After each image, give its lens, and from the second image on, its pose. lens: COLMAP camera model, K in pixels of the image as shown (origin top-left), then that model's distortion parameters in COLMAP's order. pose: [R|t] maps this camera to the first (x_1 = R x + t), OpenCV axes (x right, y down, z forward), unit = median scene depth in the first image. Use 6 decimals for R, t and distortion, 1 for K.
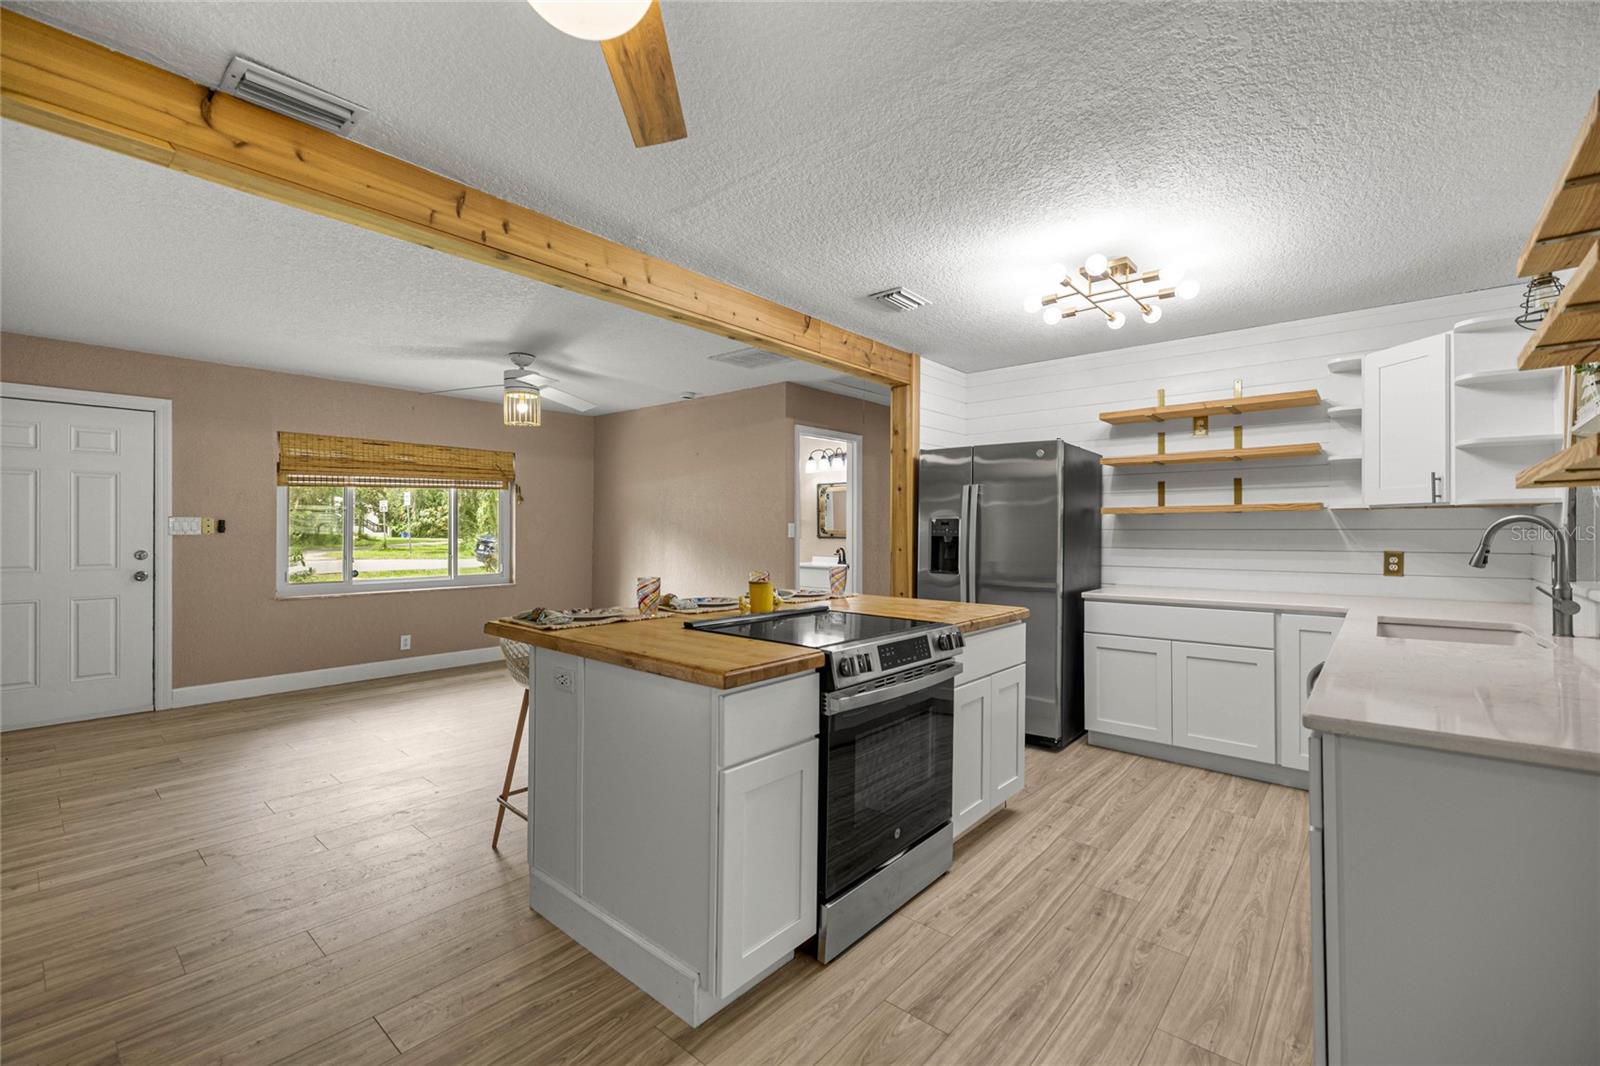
lens RADIAL K [[670.7, 0, 800.6], [0, 670.7, 529.0], [0, 0, 1]] dist [0.001805, -0.000315]
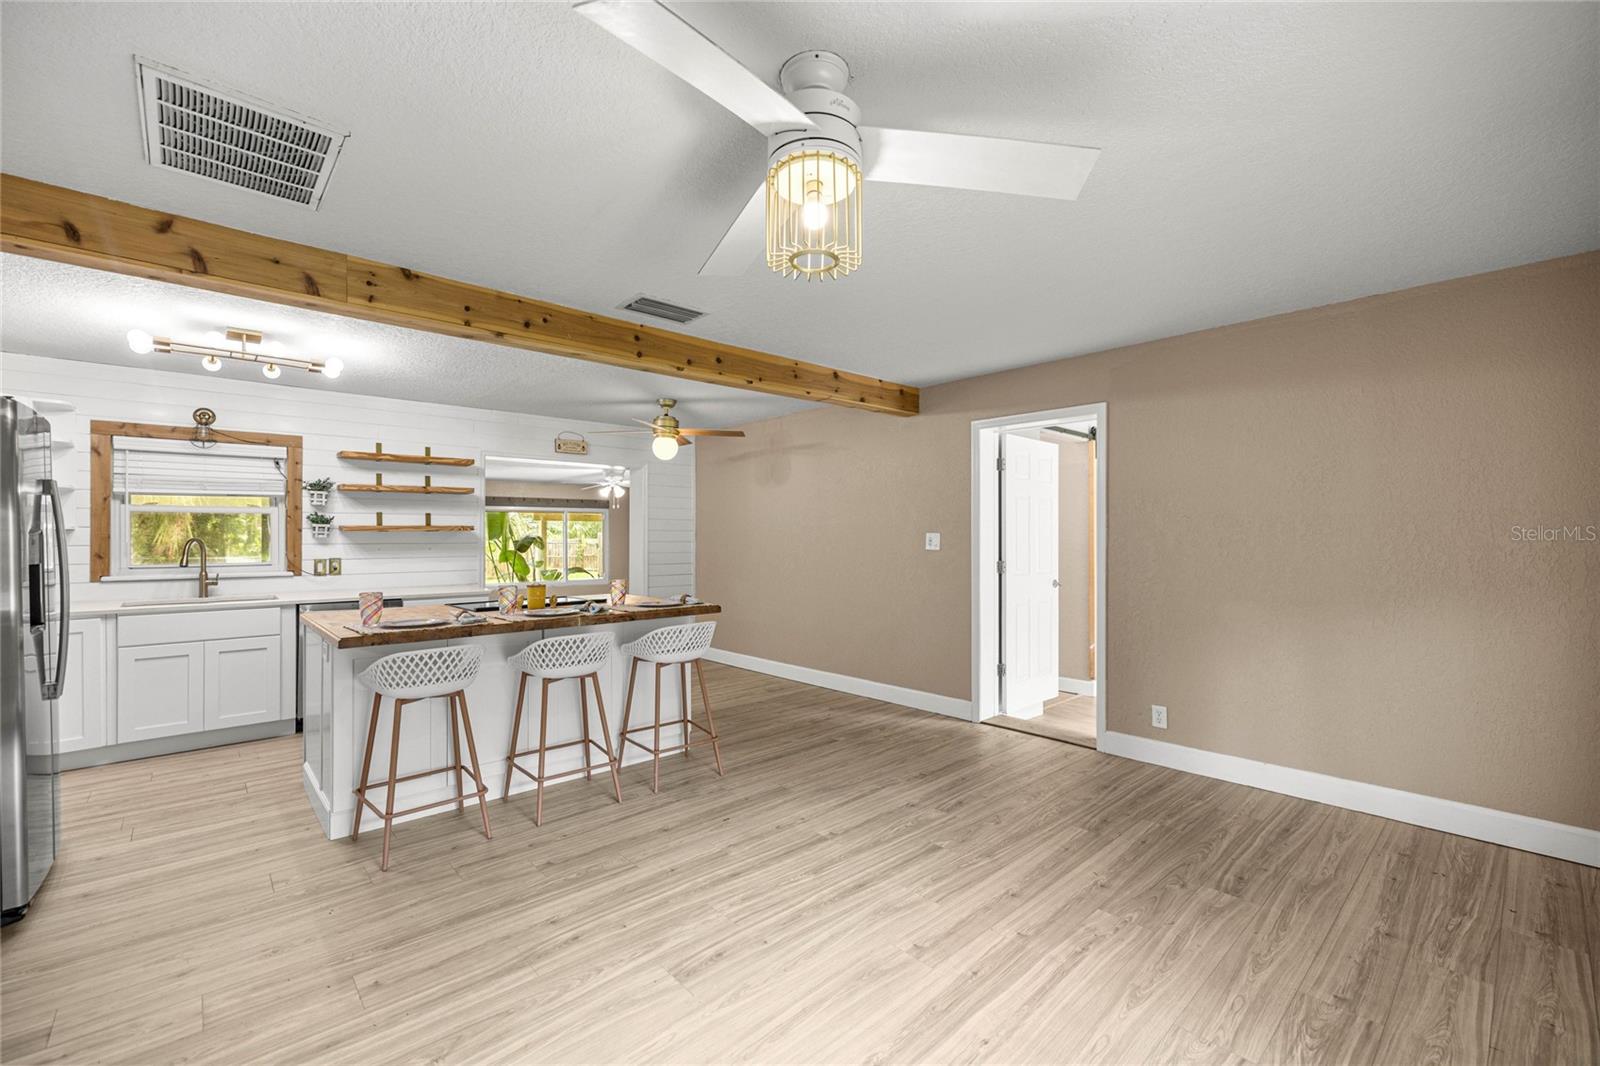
lens RADIAL K [[670.7, 0, 786.1], [0, 670.7, 531.8], [0, 0, 1]] dist [0.001805, -0.000315]
pose [[-0.990130, -0.000006, 0.140154, -0.488007], [-0.001709, 0.999926, -0.012030, -0.010732], [-0.140144, -0.012151, -0.990057, 1.461416]]
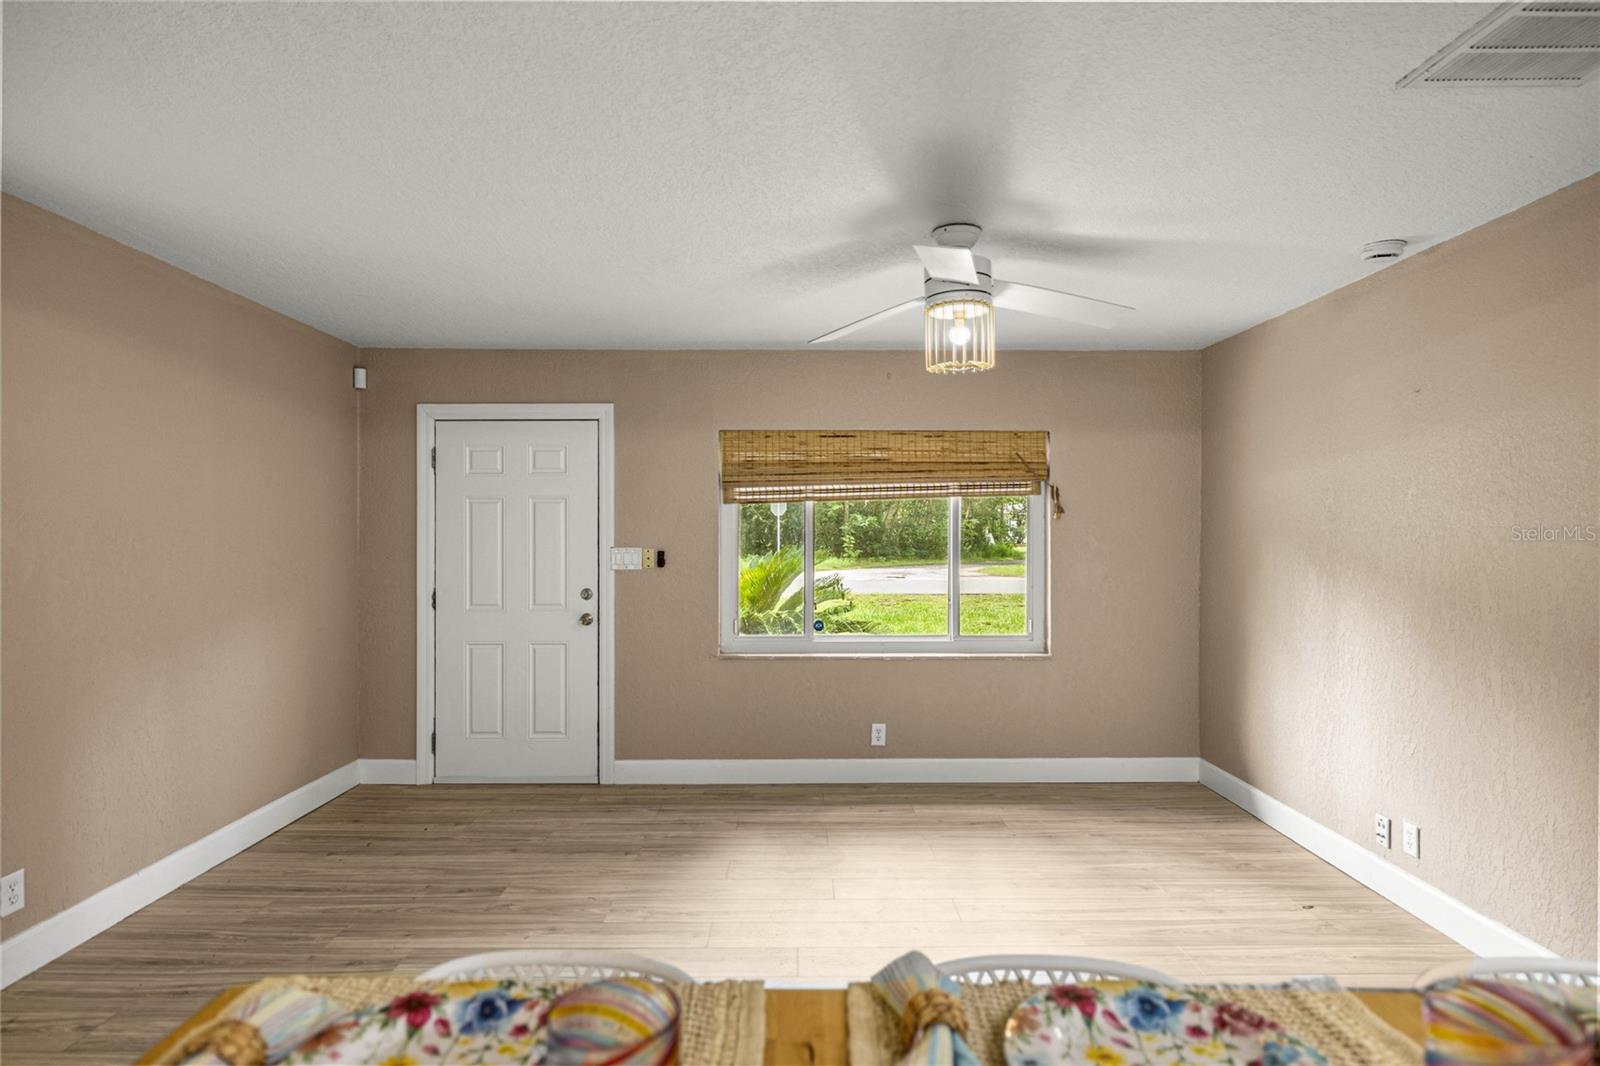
lens RADIAL K [[851.3, 0, 803.6], [0, 851.3, 537.9], [0, 0, 1]] dist [-0.000675, 0.000040]
pose [[0.661680, -0.000443, -0.749786, -0.017262], [0.001175, 0.999999, 0.000446, -0.032428], [0.749786, -0.001176, 0.661680, 0.533865]]
